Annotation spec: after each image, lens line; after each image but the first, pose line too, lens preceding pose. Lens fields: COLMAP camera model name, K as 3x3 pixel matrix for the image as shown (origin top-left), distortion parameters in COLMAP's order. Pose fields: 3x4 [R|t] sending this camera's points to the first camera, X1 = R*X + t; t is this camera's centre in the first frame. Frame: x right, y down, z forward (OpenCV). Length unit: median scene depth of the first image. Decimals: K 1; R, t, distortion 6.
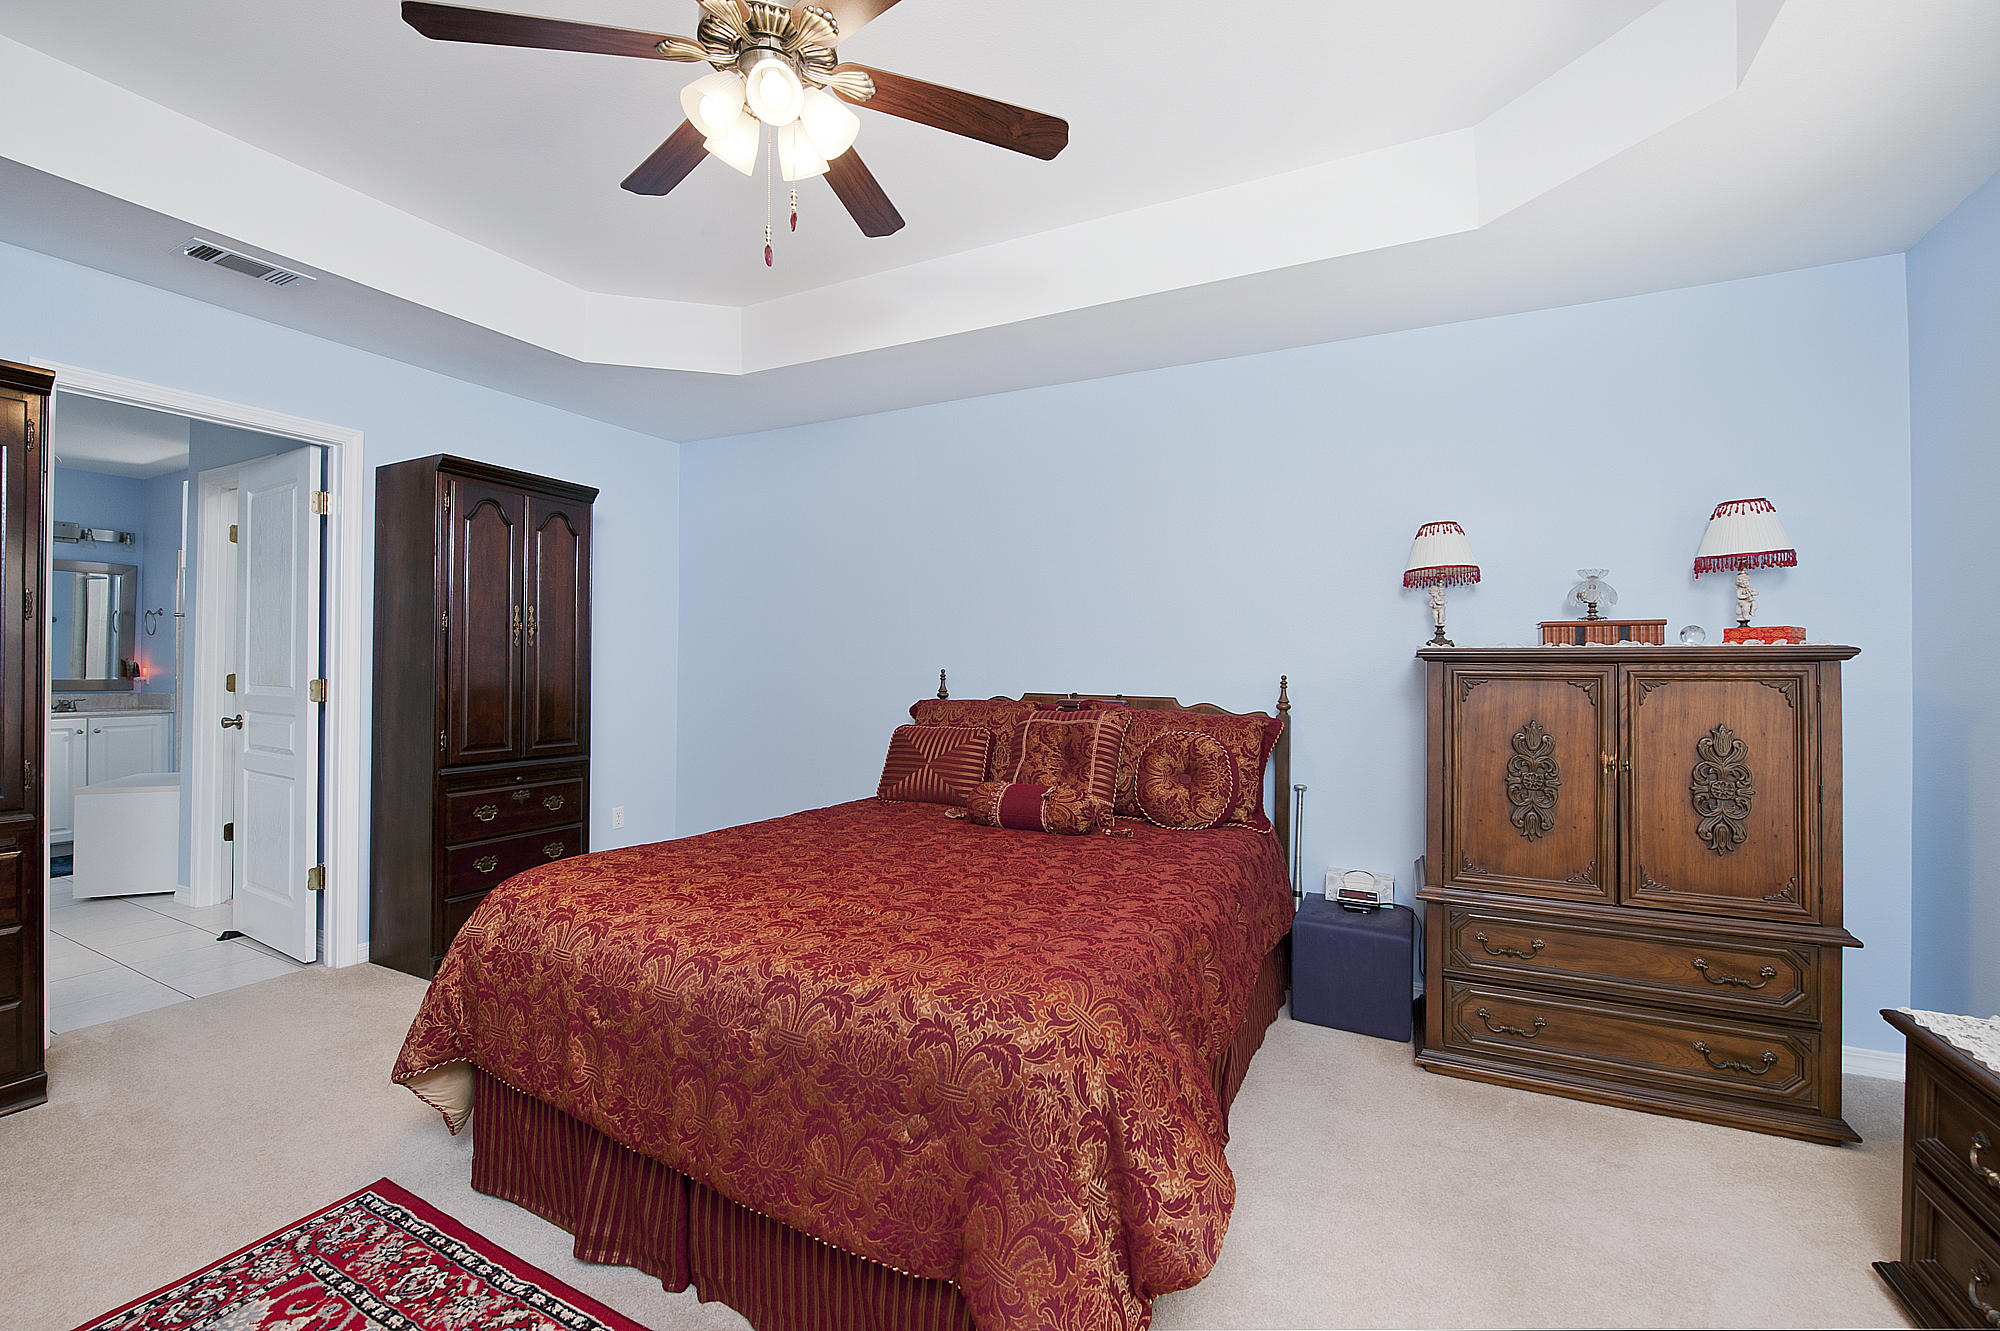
lens RADIAL K [[803.5, 0, 1006.0], [0, 803.5, 652.2], [0, 0, 1]] dist [-0.008540, -0.001459]
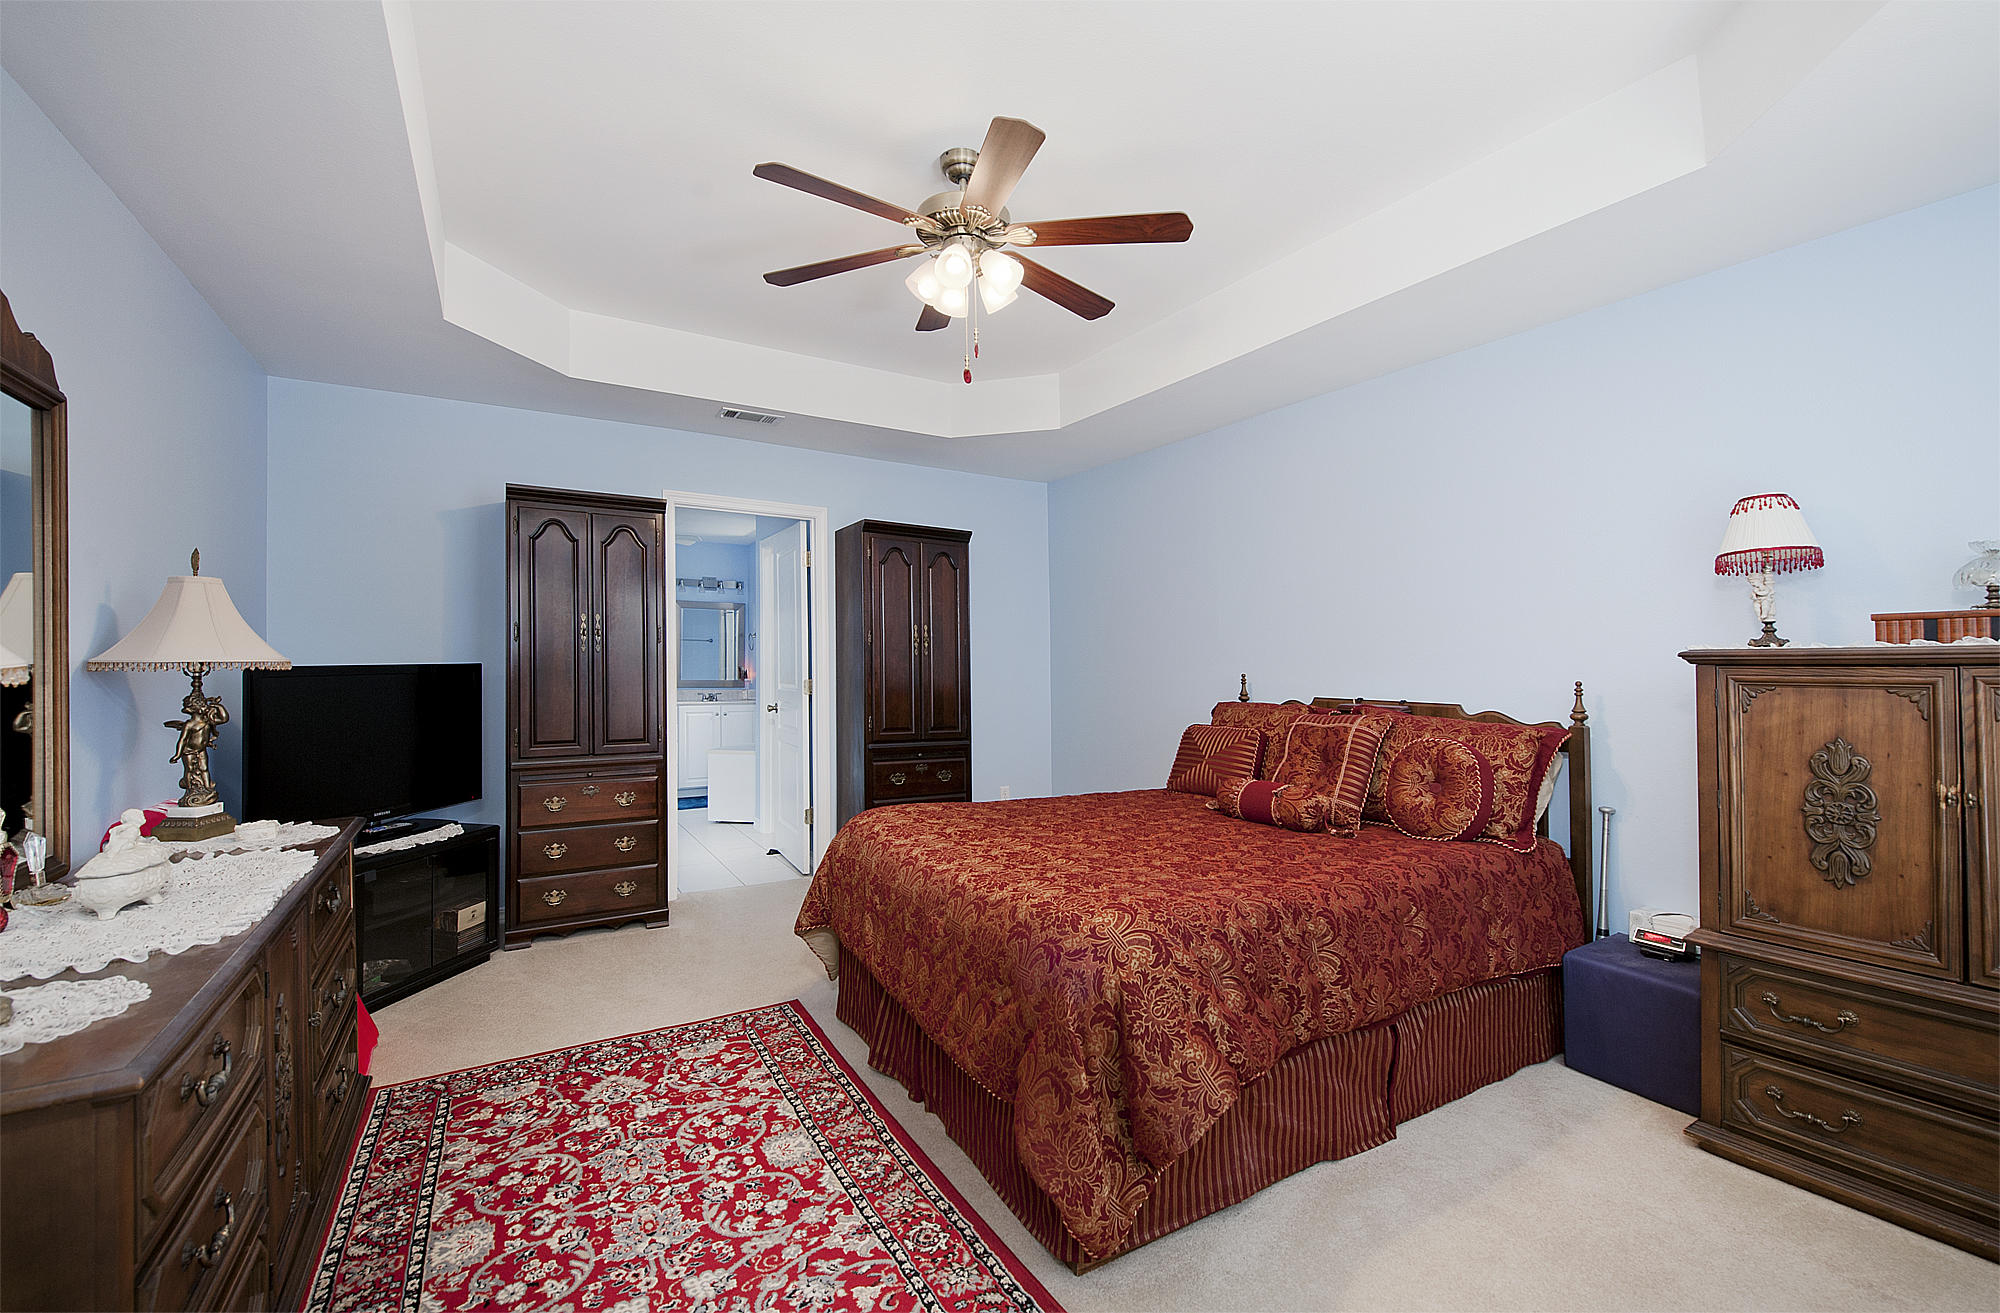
lens RADIAL K [[803.5, 0, 997.6], [0, 803.5, 650.3], [0, 0, 1]] dist [-0.008540, -0.001459]
pose [[0.849772, -0.010924, -0.527037, 0.361879], [0.004825, 0.999905, -0.012947, 0.003764], [0.527128, 0.008459, 0.849744, -0.120871]]
